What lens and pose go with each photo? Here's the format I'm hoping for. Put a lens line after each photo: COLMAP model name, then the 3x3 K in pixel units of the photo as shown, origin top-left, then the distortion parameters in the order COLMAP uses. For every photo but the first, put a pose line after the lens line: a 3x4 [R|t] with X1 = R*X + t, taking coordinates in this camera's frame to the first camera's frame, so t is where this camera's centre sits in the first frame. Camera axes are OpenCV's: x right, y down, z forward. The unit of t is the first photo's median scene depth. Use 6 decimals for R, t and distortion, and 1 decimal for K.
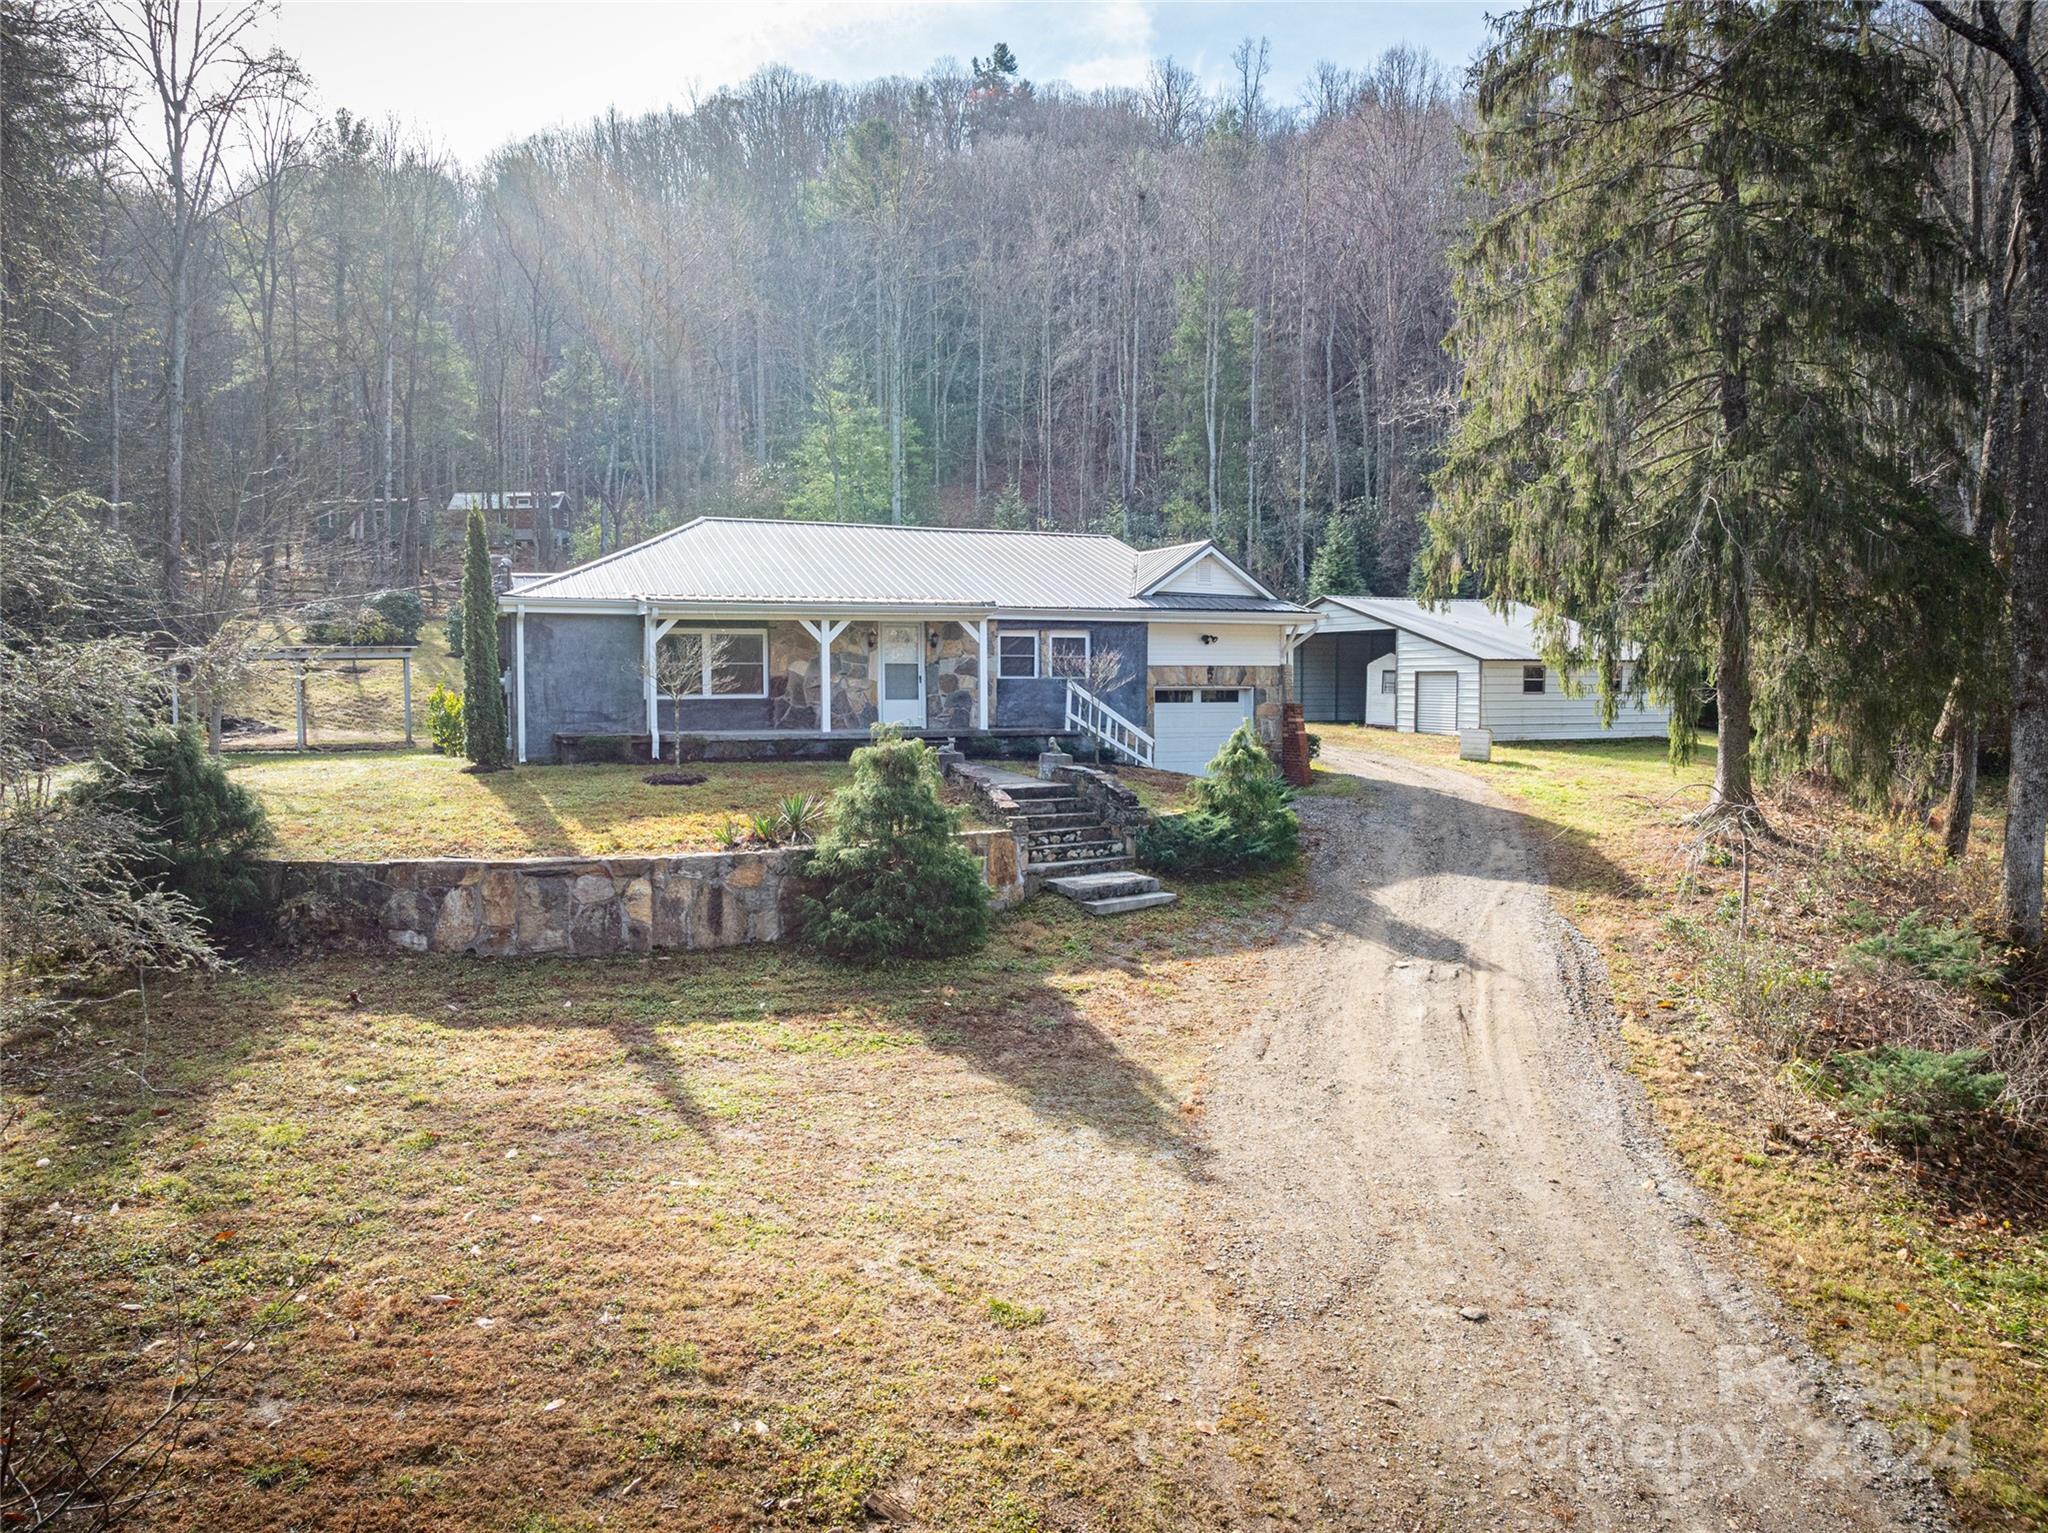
lens RADIAL K [[1445.9, 0, 1030.2], [0, 1445.9, 759.0], [0, 0, 1]] dist [-0.034219, -0.001896]
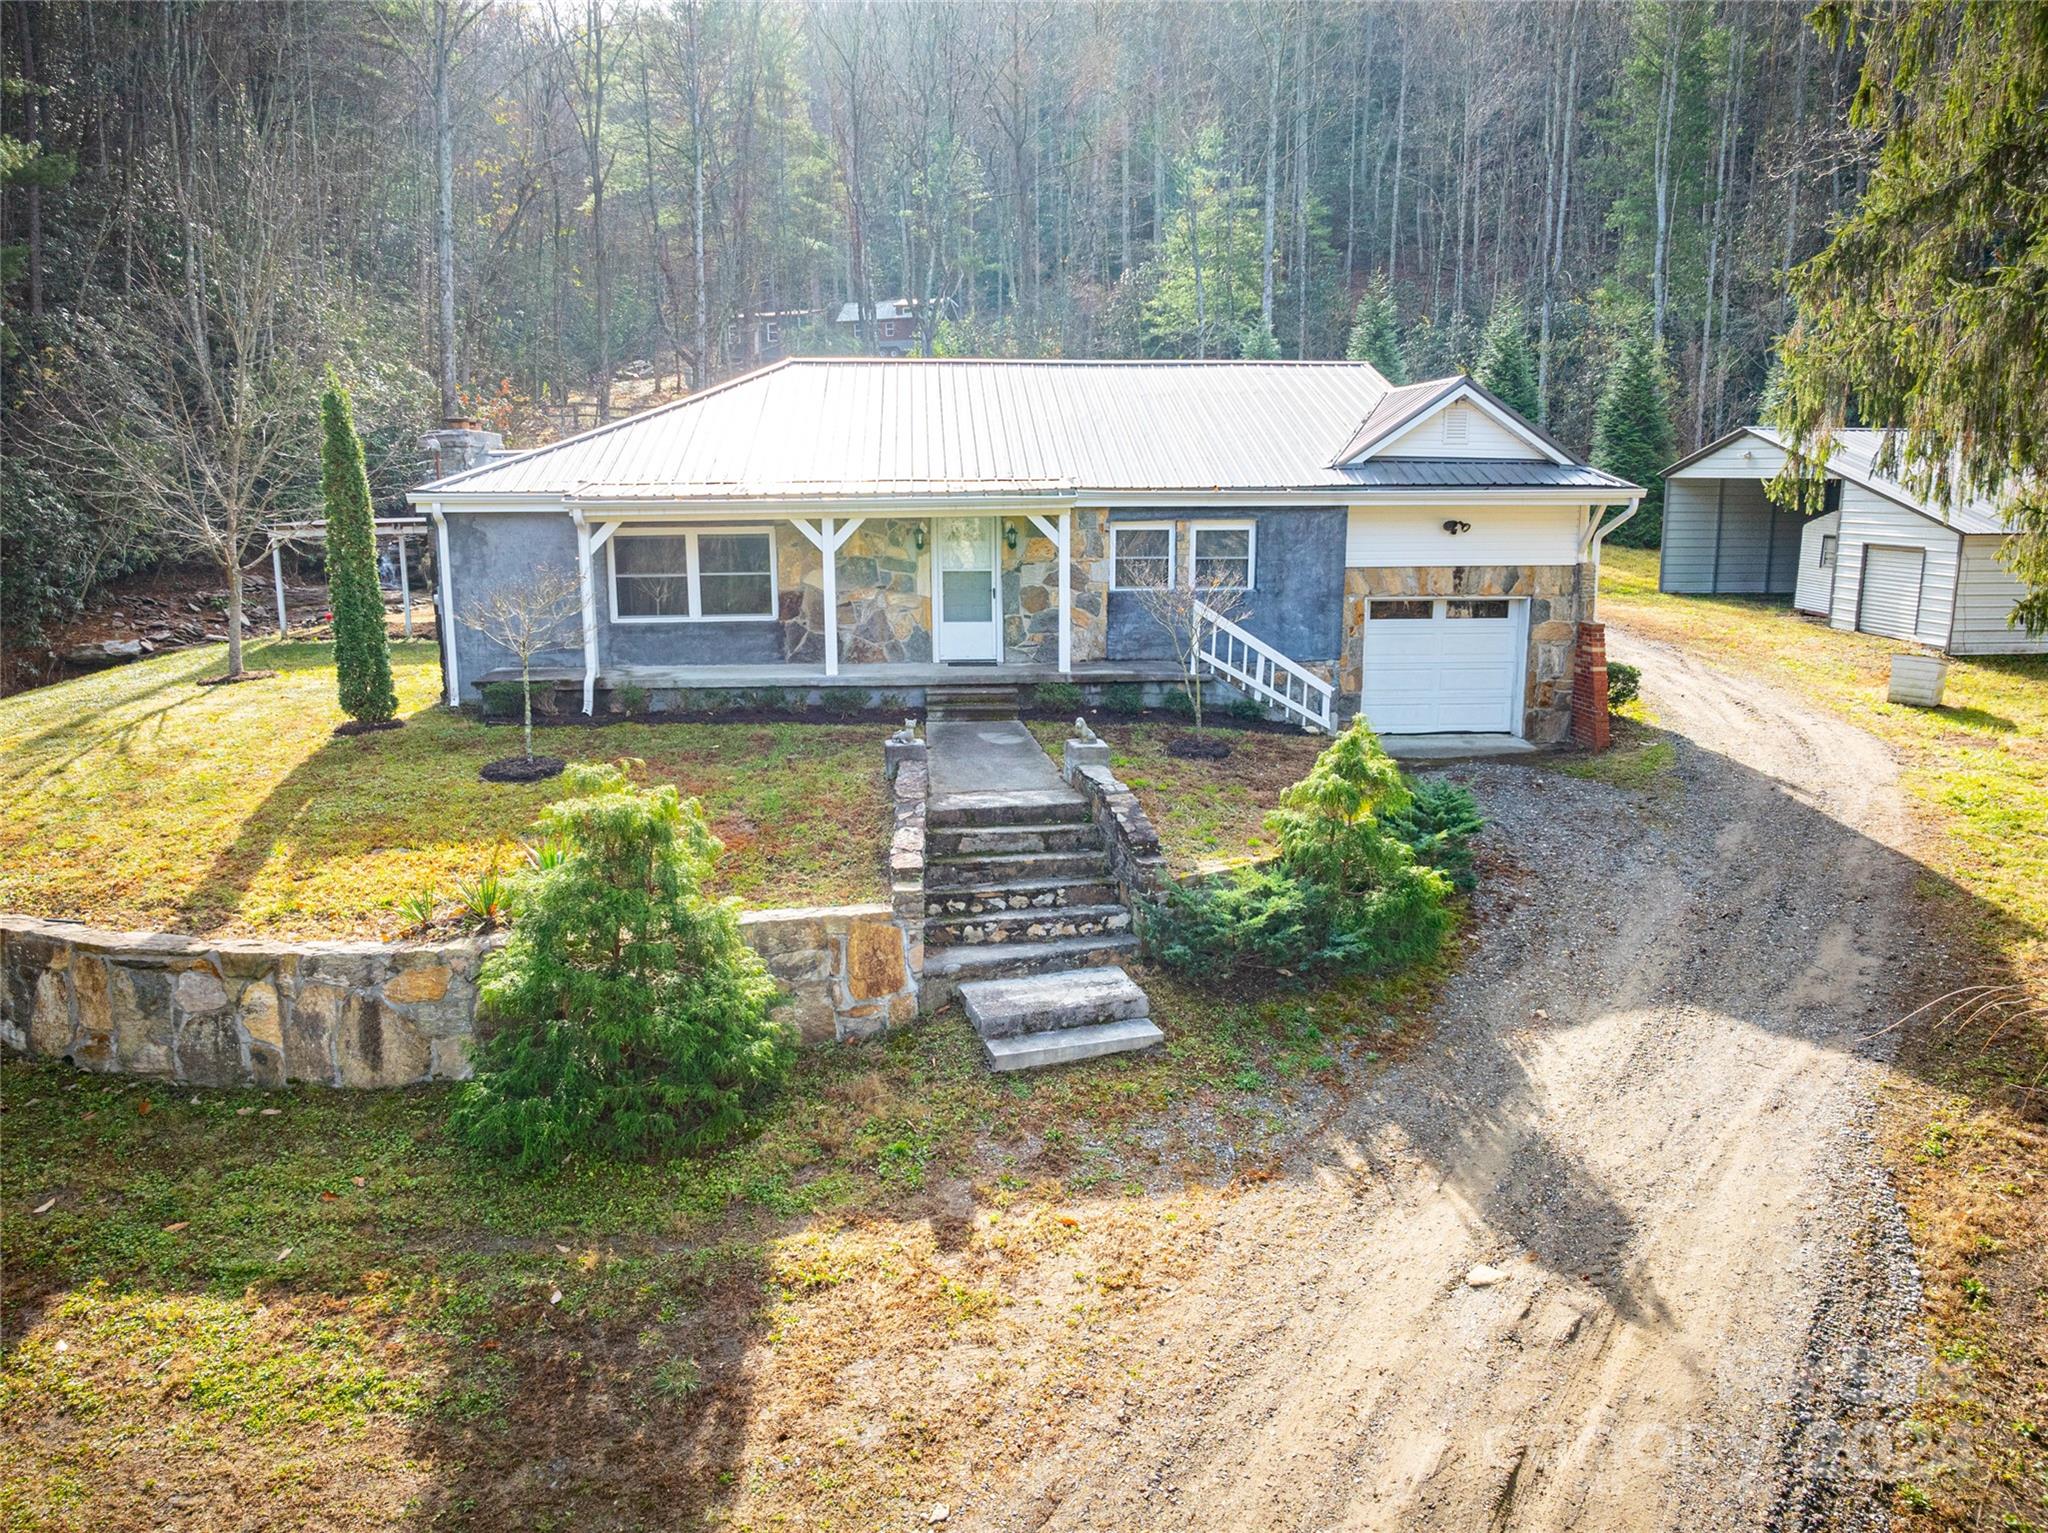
lens RADIAL K [[1445.9, 0, 1026.7], [0, 1445.9, 764.1], [0, 0, 1]] dist [-0.034219, -0.001896]
pose [[0.945644, 0.061933, -0.319252, 0.173325], [-0.015672, 0.989236, 0.145487, -0.076304], [0.324826, -0.132576, 0.936436, 0.328367]]
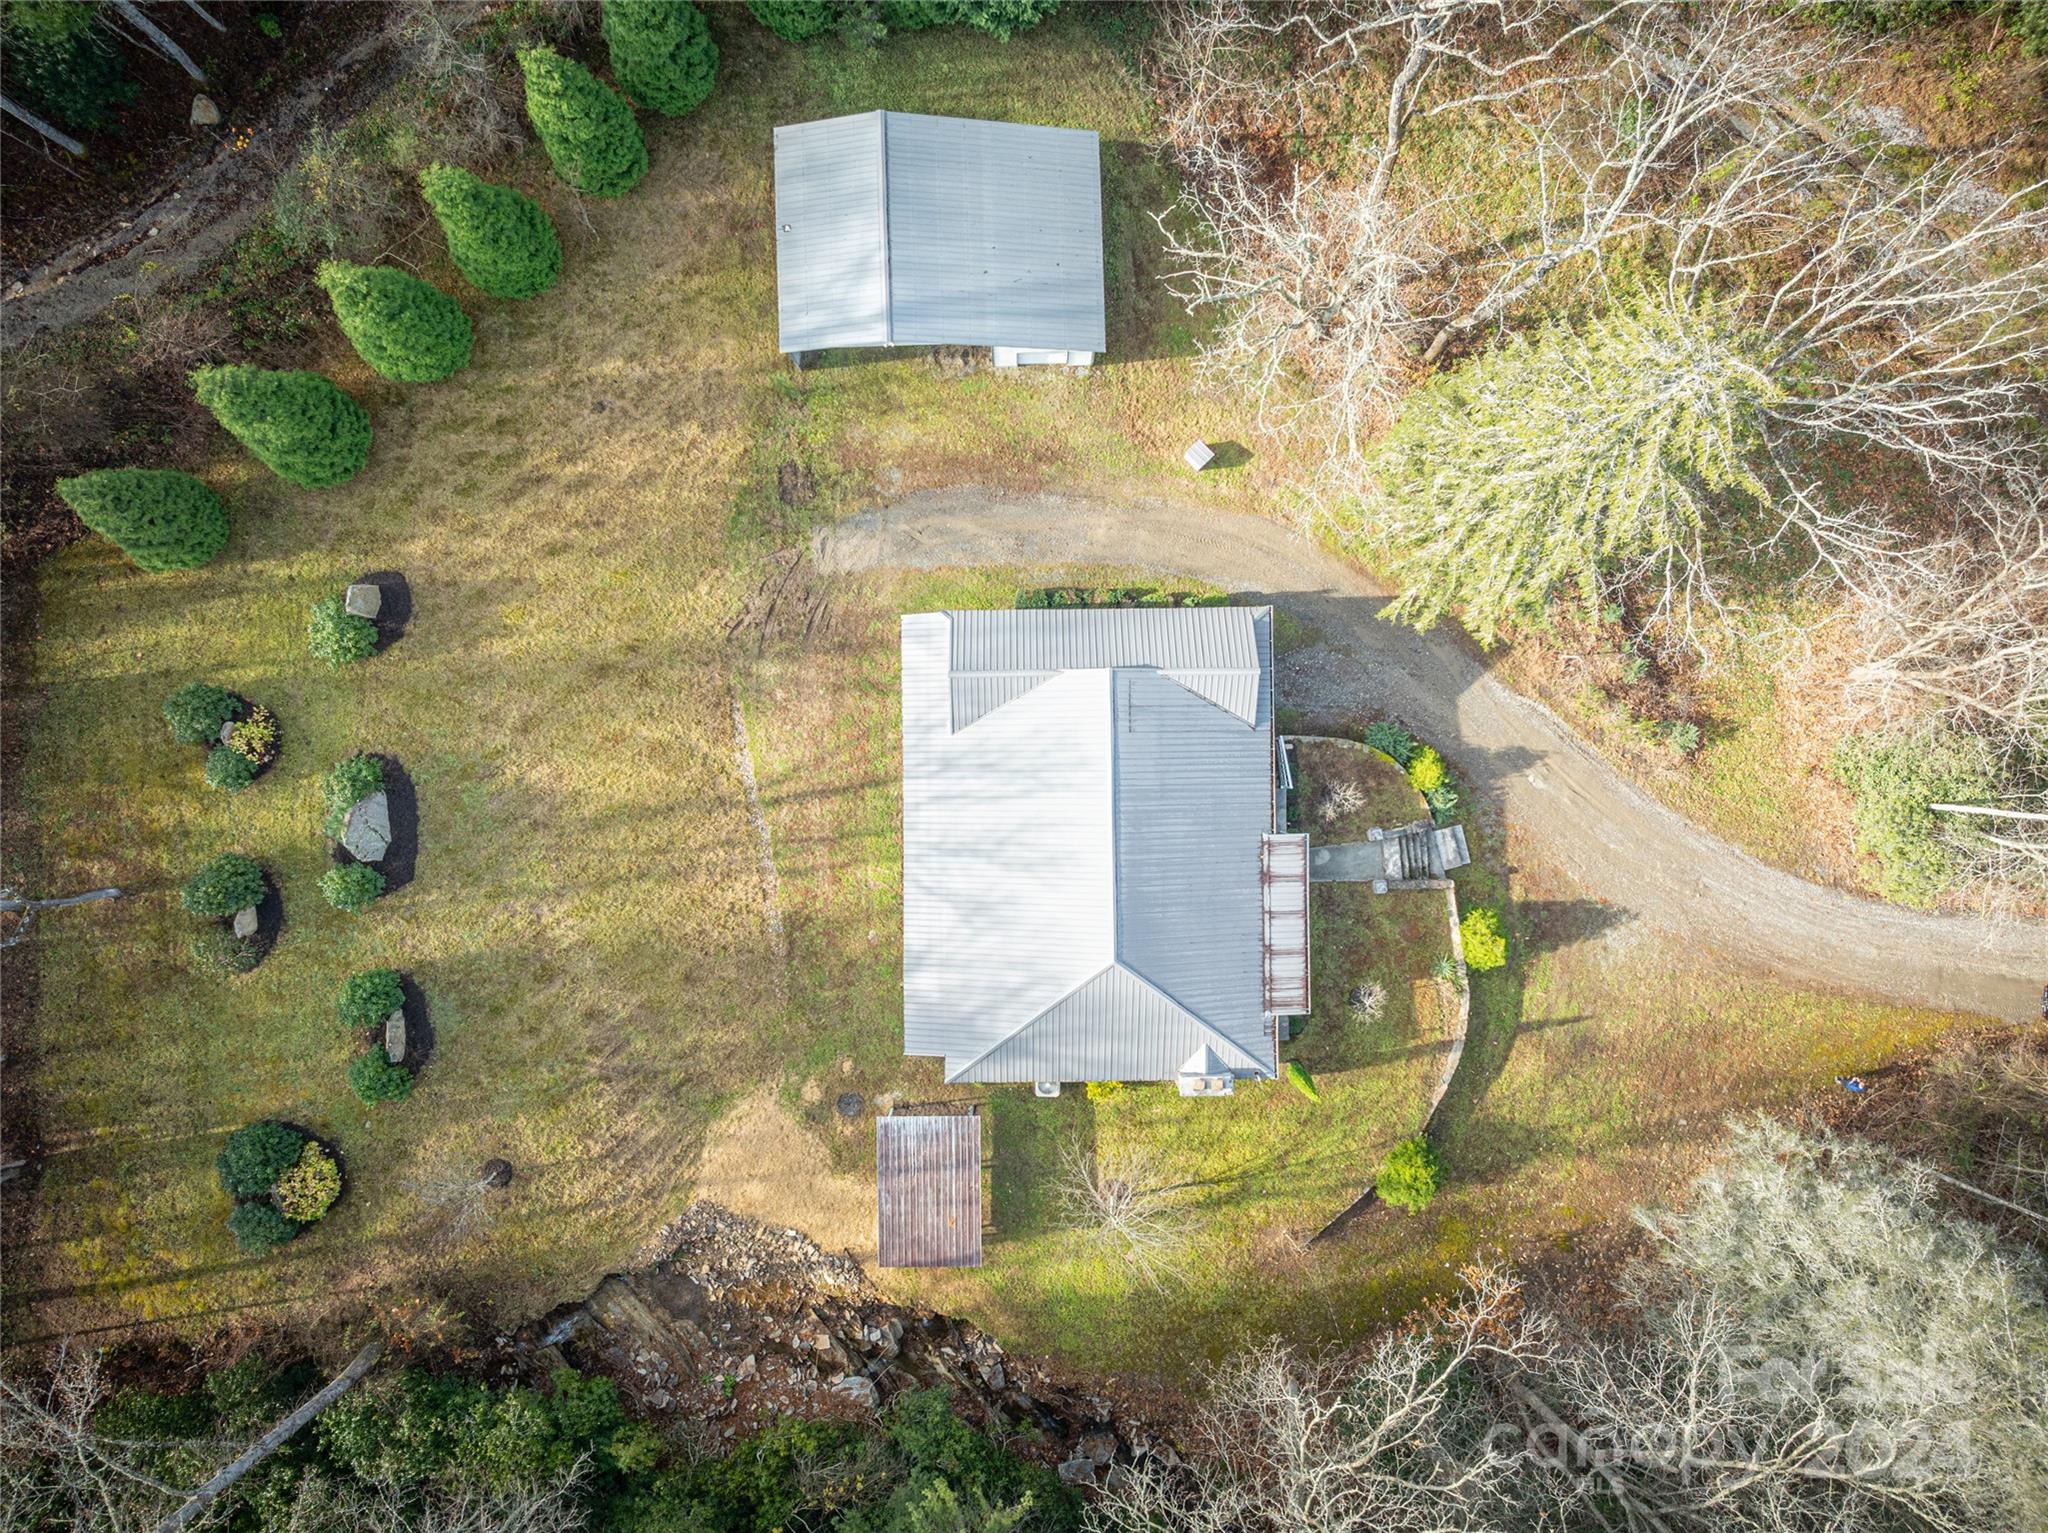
lens RADIAL K [[1445.9, 0, 1023.1], [0, 1445.9, 761.6], [0, 0, 1]] dist [-0.034219, -0.001896]
pose [[0.381293, -0.924454, 0.000489, -0.075623], [0.044765, 0.018992, 0.998817, -1.955560], [-0.923370, -0.380820, 0.048624, 1.245728]]
